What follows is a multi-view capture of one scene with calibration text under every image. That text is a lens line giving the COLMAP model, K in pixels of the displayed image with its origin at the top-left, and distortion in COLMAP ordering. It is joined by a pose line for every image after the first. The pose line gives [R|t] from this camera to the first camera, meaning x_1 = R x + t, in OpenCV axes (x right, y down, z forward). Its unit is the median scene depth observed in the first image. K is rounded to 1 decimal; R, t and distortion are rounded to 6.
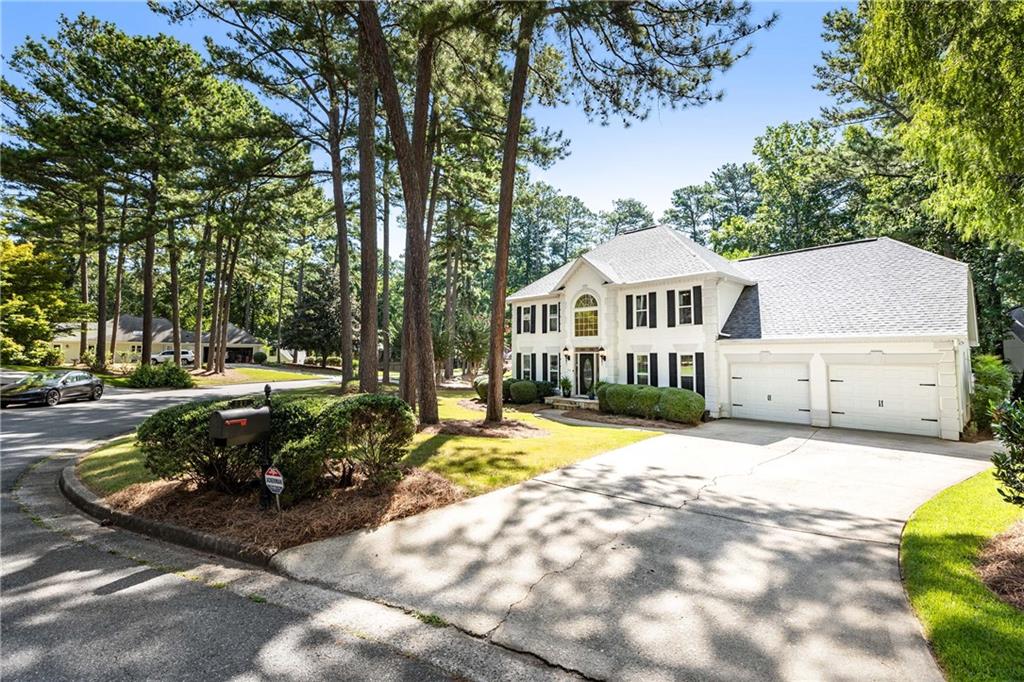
lens RADIAL K [[463.9, 0, 500.6], [0, 463.9, 322.7], [0, 0, 1]] dist [0.001653, -0.000742]
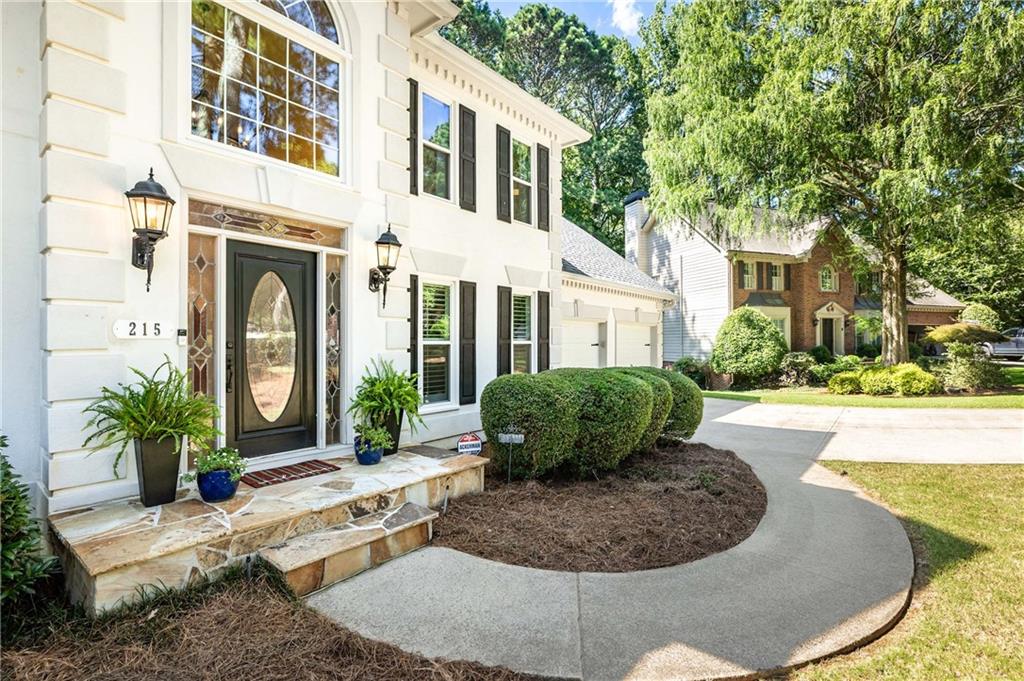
lens RADIAL K [[484.2, 0, 503.8], [0, 484.2, 339.9], [0, 0, 1]] dist [-0.003359, -0.000012]
pose [[-0.147698, 0.000472, 0.989032, -0.033623], [-0.078334, 0.996853, -0.012173, 0.100438], [-0.985926, -0.079273, -0.147196, 0.921737]]
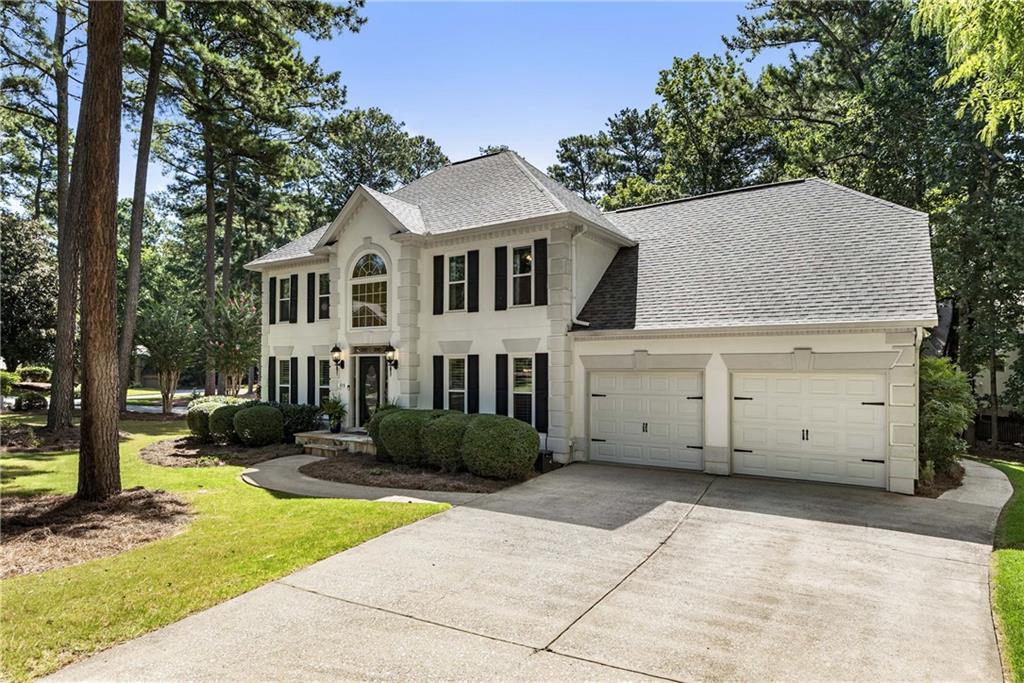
lens RADIAL K [[588.2, 0, 517.8], [0, 588.2, 358.7], [0, 0, 1]] dist [0.001578, 0.003590]
pose [[0.966474, -0.000006, 0.256765, 0.174267], [-0.015042, 0.998281, 0.056642, 0.024557], [-0.256324, -0.058605, 0.964813, 0.241924]]
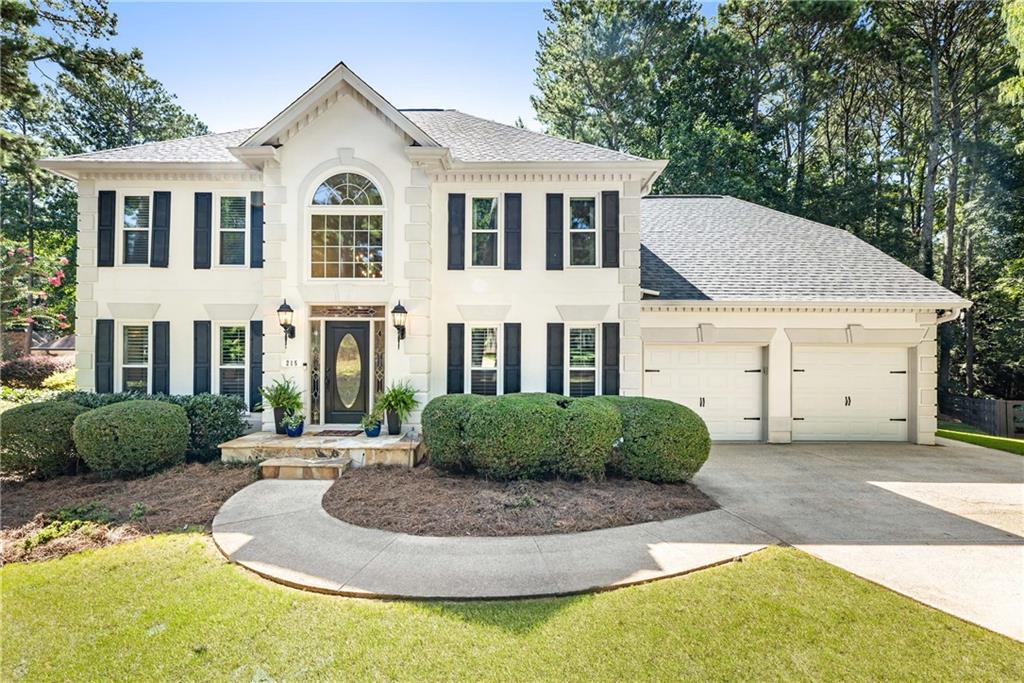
lens RADIAL K [[403.6, 0, 489.3], [0, 403.6, 353.9], [0, 0, 1]] dist [-0.001239, 0.000888]
pose [[0.672531, 0.000814, 0.740068, 0.009530], [-0.057550, 0.997029, 0.051202, 0.069109], [-0.737828, -0.077026, 0.670580, 0.666315]]
